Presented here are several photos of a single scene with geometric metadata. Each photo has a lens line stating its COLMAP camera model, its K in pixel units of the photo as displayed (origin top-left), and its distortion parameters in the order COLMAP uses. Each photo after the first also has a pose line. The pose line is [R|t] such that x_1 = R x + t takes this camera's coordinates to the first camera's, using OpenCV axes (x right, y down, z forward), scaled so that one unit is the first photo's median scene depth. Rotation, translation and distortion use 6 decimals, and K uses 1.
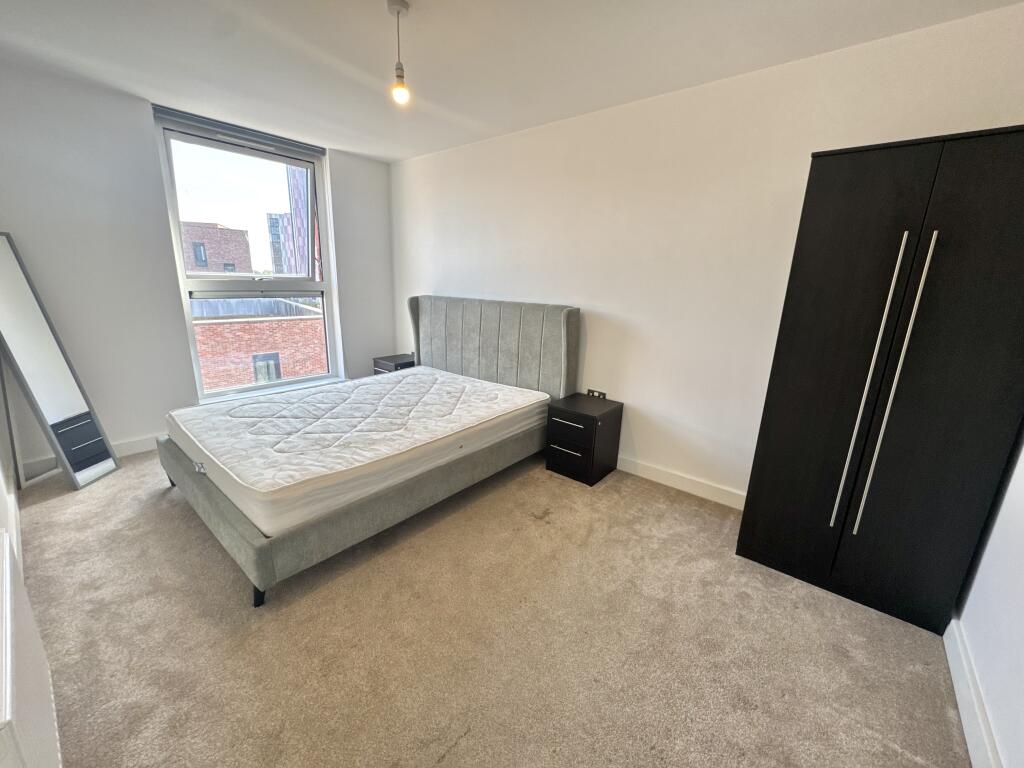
lens RADIAL K [[413.9, 0, 508.4], [0, 413.9, 384.4], [0, 0, 1]] dist [0.019912, -0.000126]
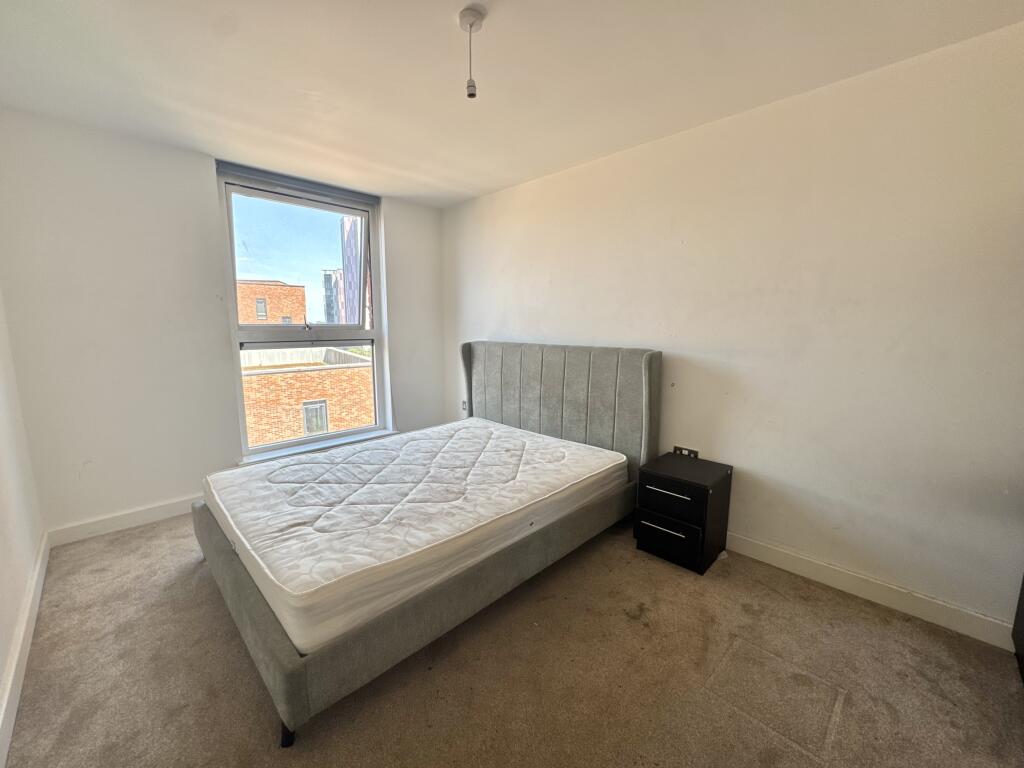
lens RADIAL K [[407.7, 0, 507.8], [0, 407.7, 384.2], [0, 0, 1]] dist [-0.002026, 0.000086]
pose [[0.996314, -0.014359, -0.084570, -0.077185], [0.005634, 0.994715, -0.102517, -0.032916], [0.085595, 0.101663, 0.991130, 0.148093]]
